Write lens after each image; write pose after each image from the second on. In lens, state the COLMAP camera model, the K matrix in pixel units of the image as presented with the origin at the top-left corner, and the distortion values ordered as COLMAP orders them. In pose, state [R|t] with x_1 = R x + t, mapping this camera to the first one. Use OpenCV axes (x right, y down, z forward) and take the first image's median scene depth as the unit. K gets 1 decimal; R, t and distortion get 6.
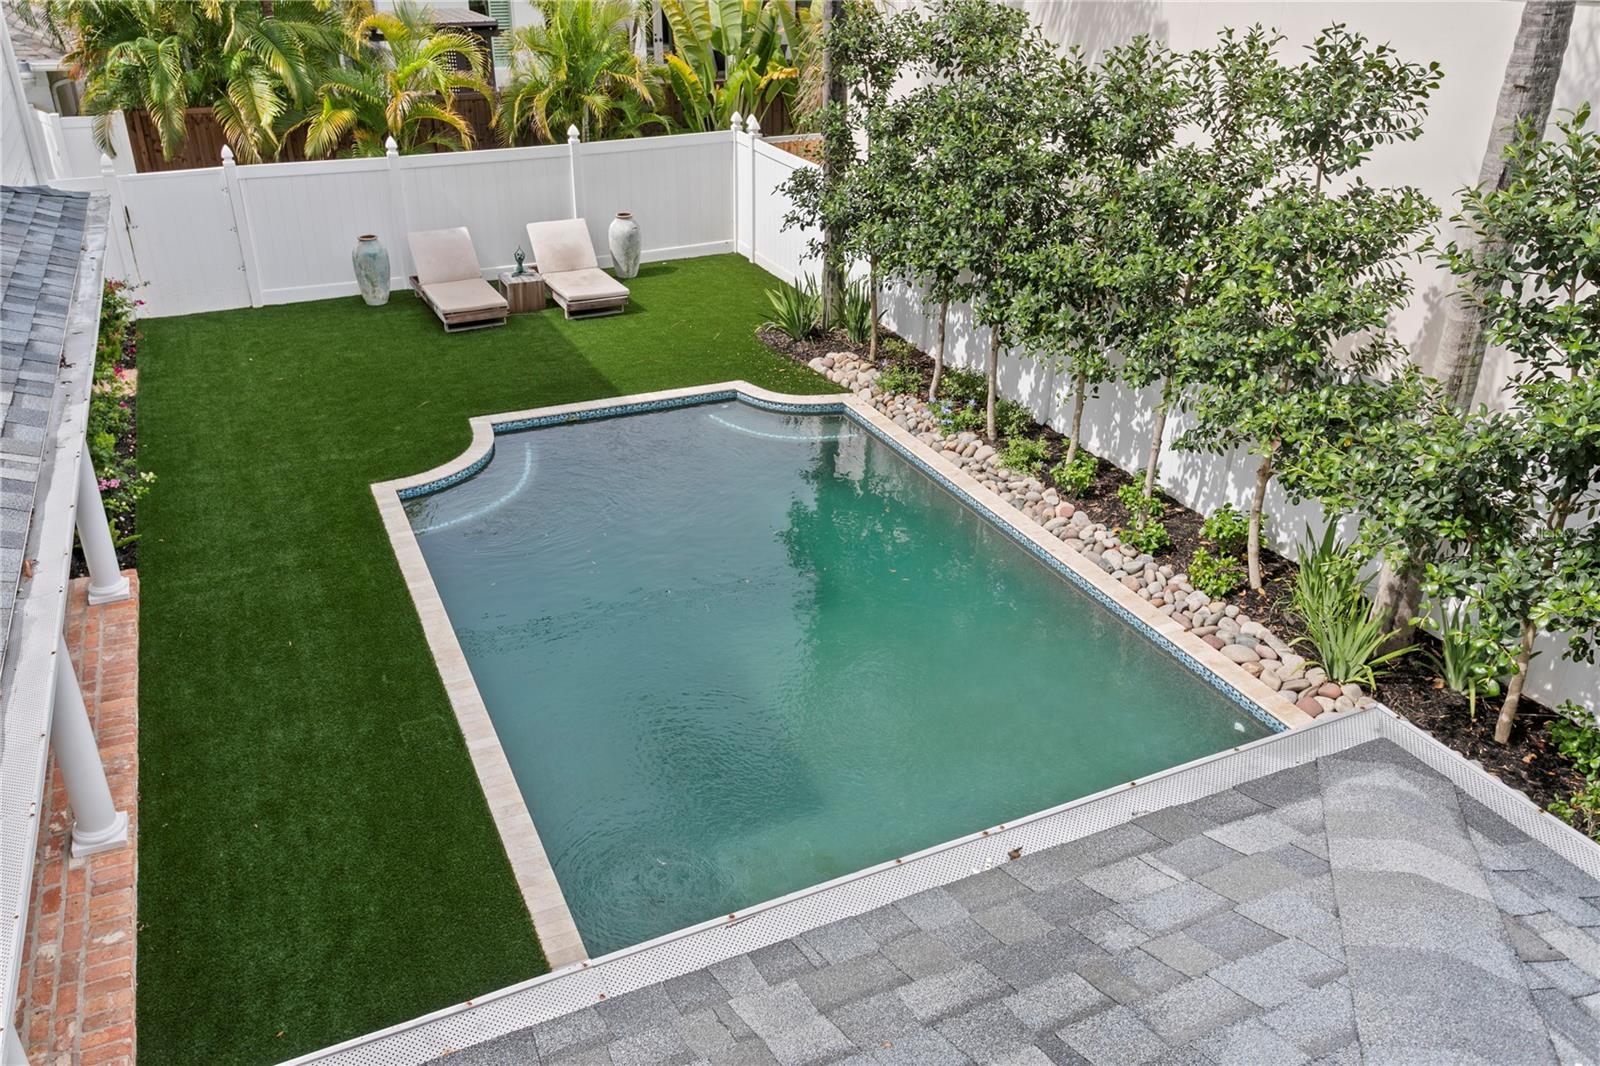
lens RADIAL K [[1227.4, 0, 773.2], [0, 1227.4, 533.9], [0, 0, 1]] dist [0.010431, 0.004839]
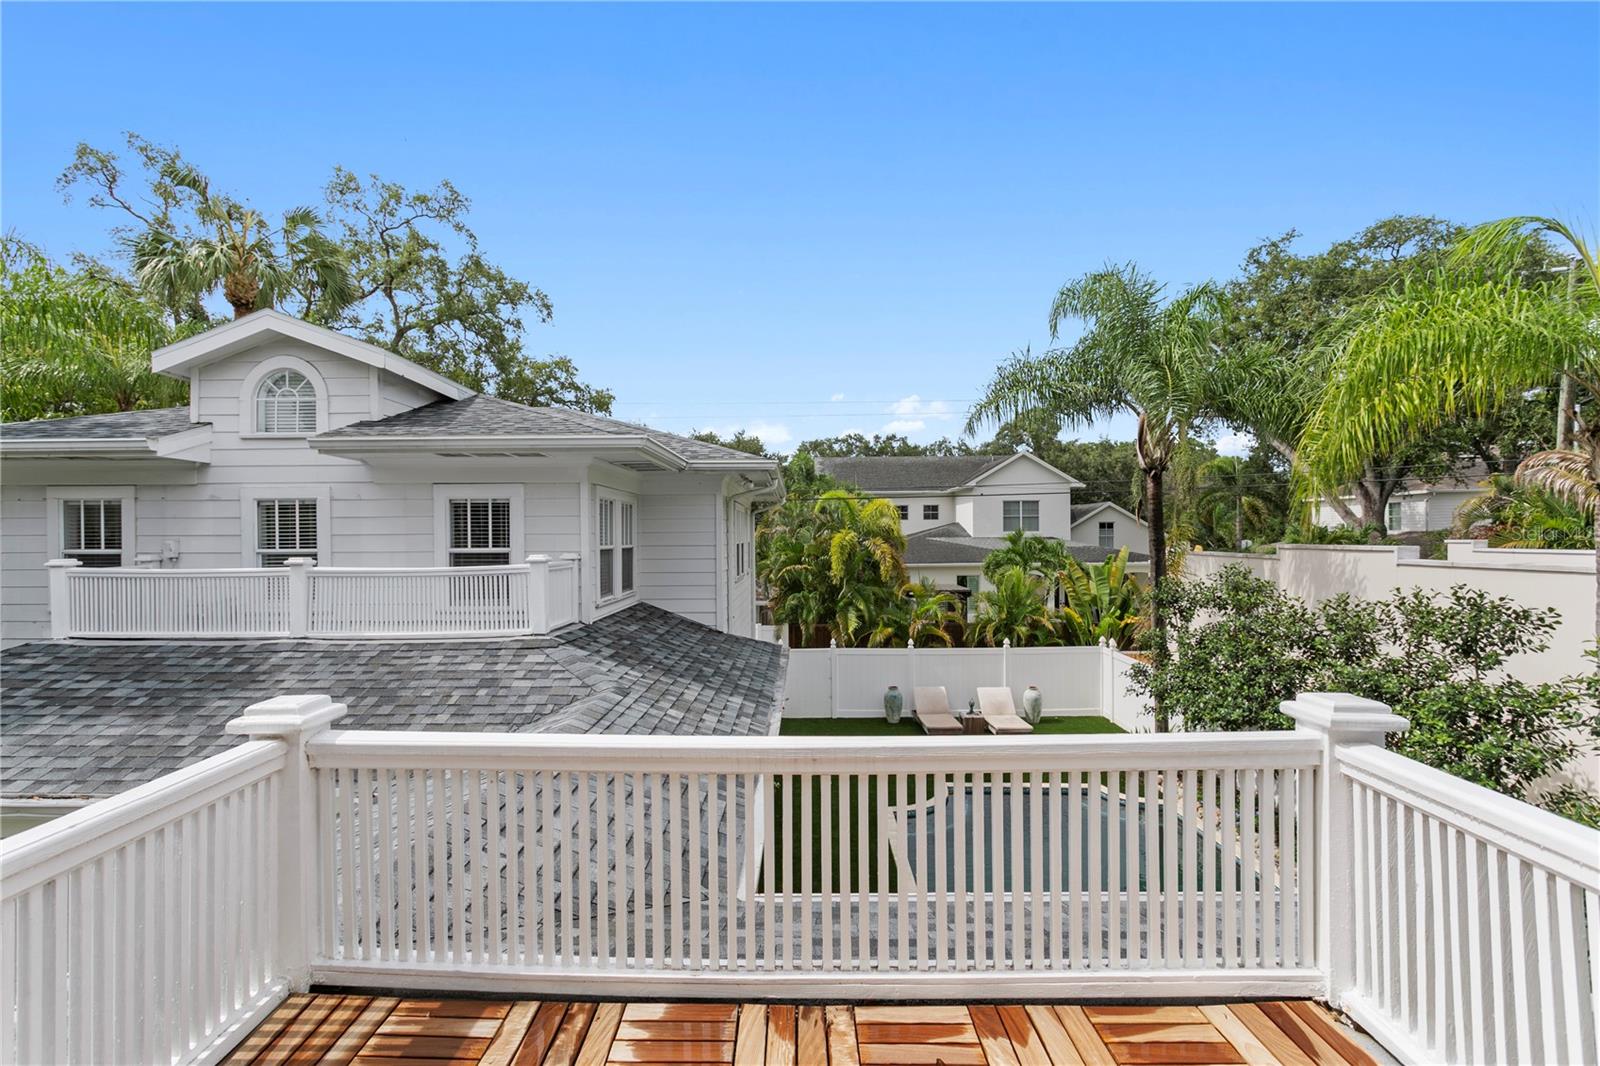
lens RADIAL K [[784.0, 0, 800.0], [0, 784.0, 533.0], [0, 0, 1]] dist [0.030442, 0.000204]
pose [[0.912687, -0.010883, -0.408515, 0.038331], [-0.180623, 0.885959, -0.427143, 0.088792], [0.366576, 0.463635, 0.806638, -0.143902]]
